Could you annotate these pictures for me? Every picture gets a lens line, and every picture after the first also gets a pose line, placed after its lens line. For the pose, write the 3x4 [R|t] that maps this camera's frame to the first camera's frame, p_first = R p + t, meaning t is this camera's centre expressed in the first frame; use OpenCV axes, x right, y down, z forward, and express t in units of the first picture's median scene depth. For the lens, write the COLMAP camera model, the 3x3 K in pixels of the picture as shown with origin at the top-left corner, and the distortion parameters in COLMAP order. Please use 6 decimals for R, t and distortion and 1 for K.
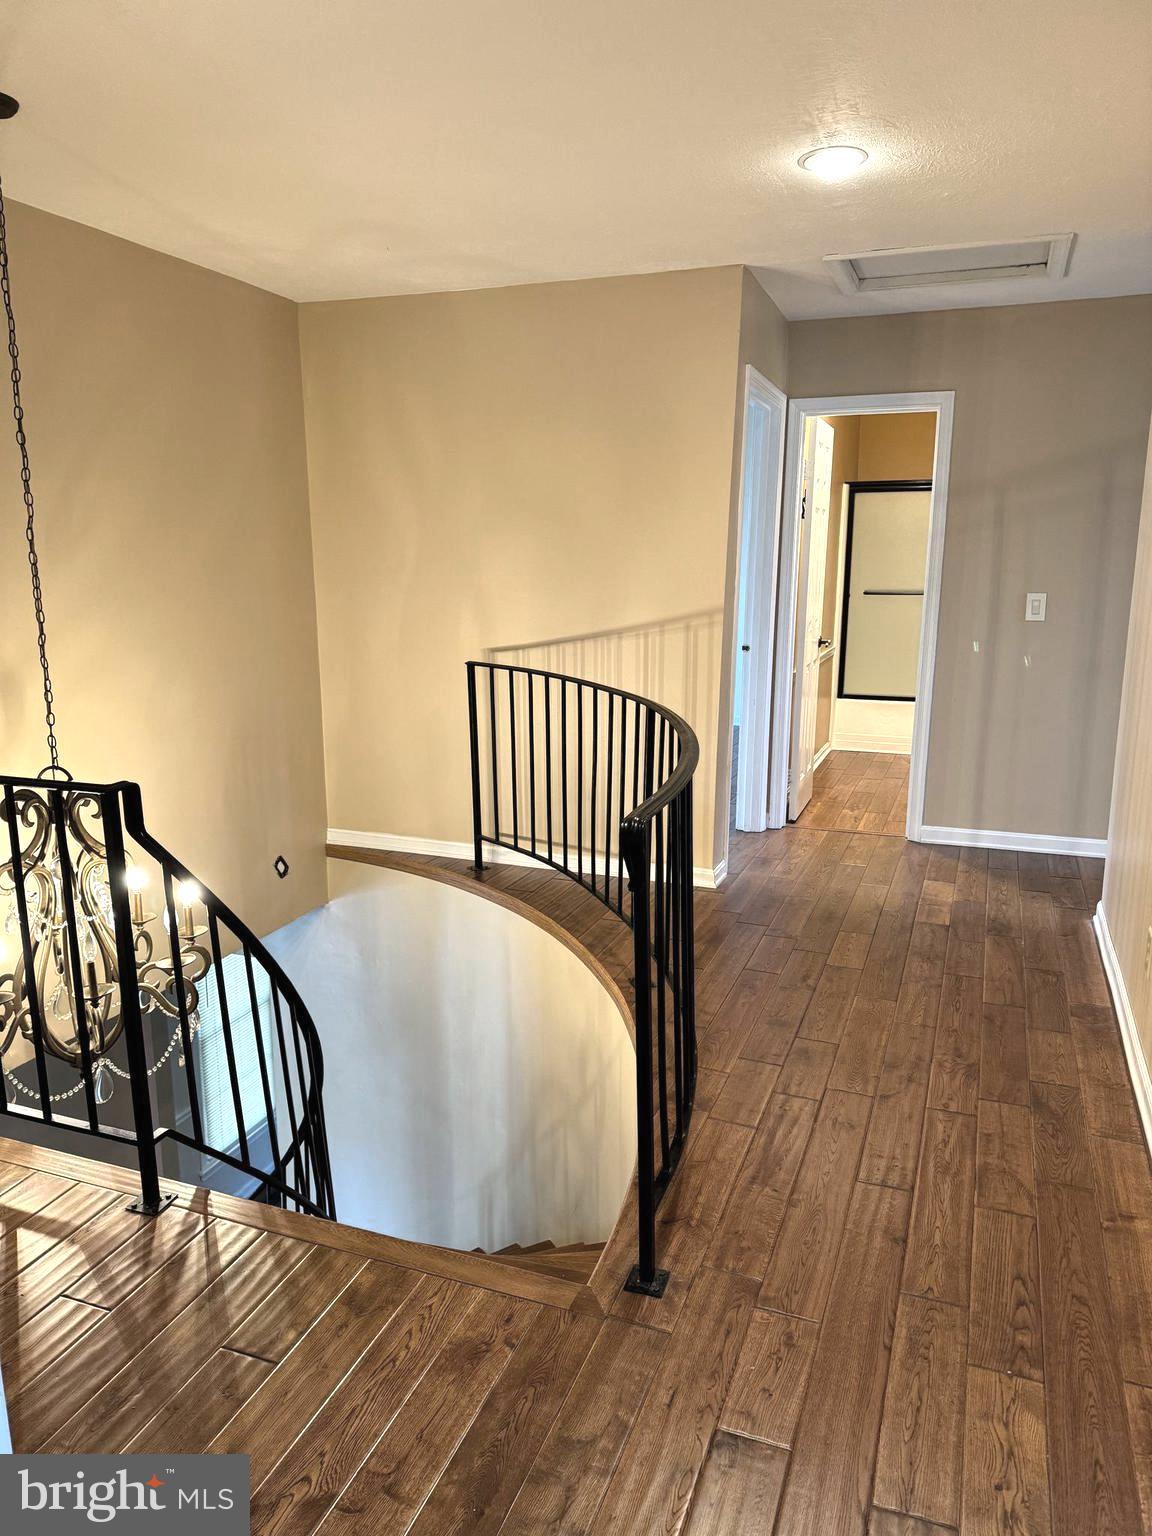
lens RADIAL K [[1085.2, 0, 576.0], [0, 1085.2, 768.0], [0, 0, 1]] dist [0.102695, -0.001260]
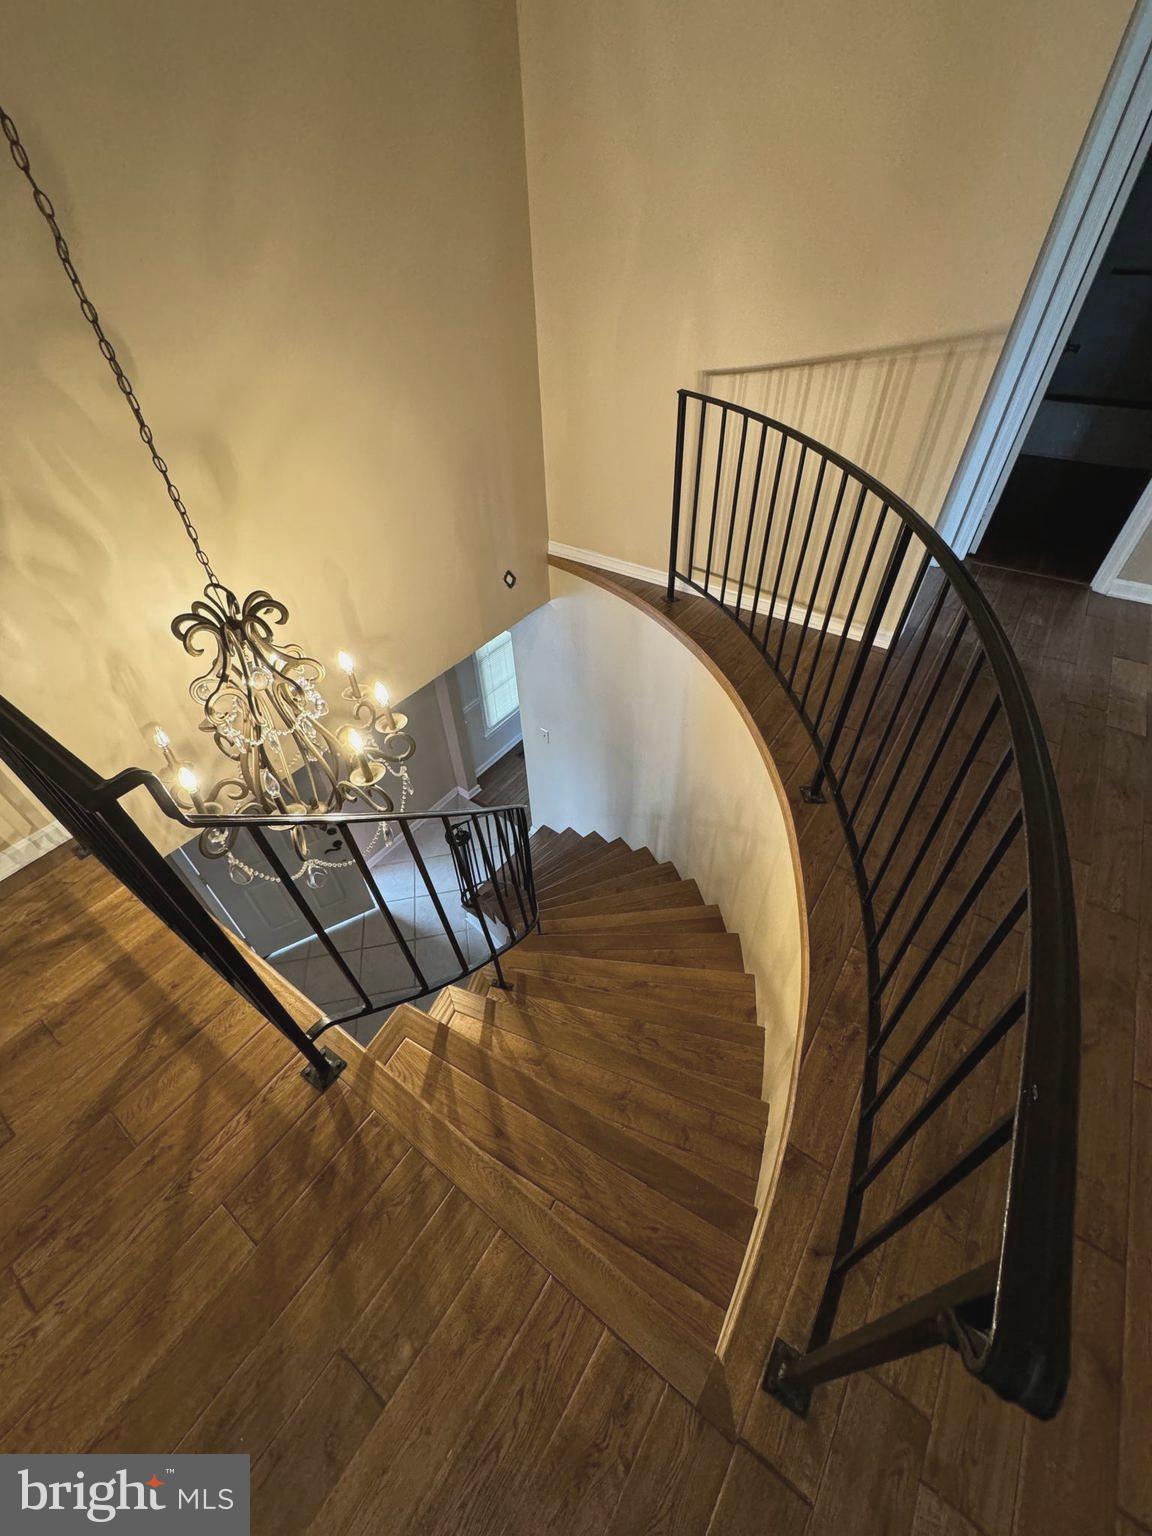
lens RADIAL K [[610.3, 0, 576.0], [0, 610.3, 768.0], [0, 0, 1]] dist [0.000626, 0.000220]
pose [[0.969512, 0.145374, -0.197265, -0.034830], [-0.022033, 0.853472, 0.520672, -0.092738], [0.244053, -0.500451, 0.830654, 0.372626]]
